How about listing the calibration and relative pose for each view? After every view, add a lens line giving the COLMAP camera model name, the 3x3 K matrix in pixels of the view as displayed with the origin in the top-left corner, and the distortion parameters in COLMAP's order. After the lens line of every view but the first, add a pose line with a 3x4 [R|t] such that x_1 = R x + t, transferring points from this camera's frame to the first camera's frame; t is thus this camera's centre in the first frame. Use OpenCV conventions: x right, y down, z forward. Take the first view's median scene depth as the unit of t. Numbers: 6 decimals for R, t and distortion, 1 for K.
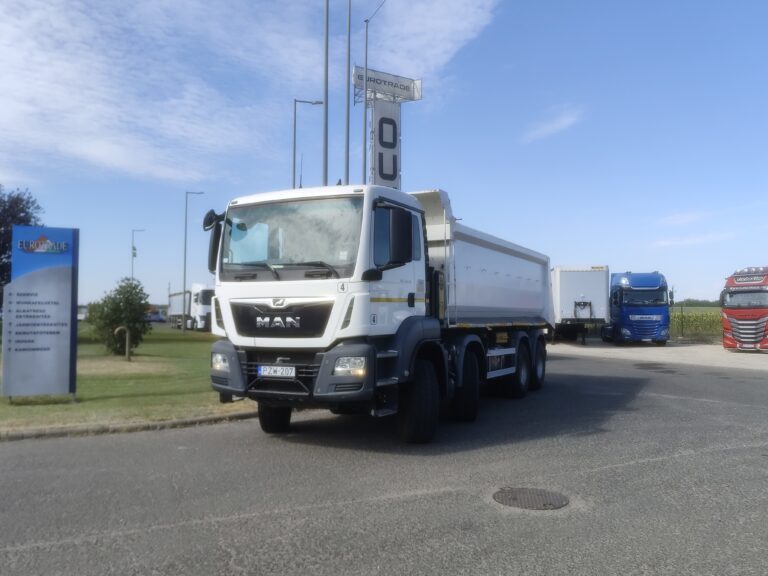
lens RADIAL K [[641.0, 0, 384.0], [0, 641.0, 288.0], [0, 0, 1]] dist [0.000005, 0.002597]
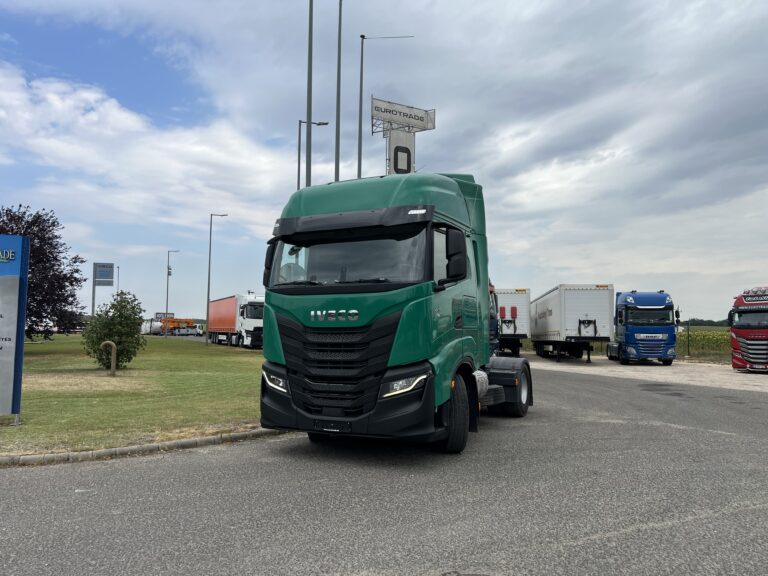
lens RADIAL K [[566.4, 0, 384.0], [0, 566.4, 288.0], [0, 0, 1]] dist [0.009474, -0.000997]
pose [[0.998516, 0.005171, -0.054206, 0.040085], [-0.006944, 0.999445, -0.032566, 0.002504], [0.054008, 0.032894, 0.997999, 0.092830]]
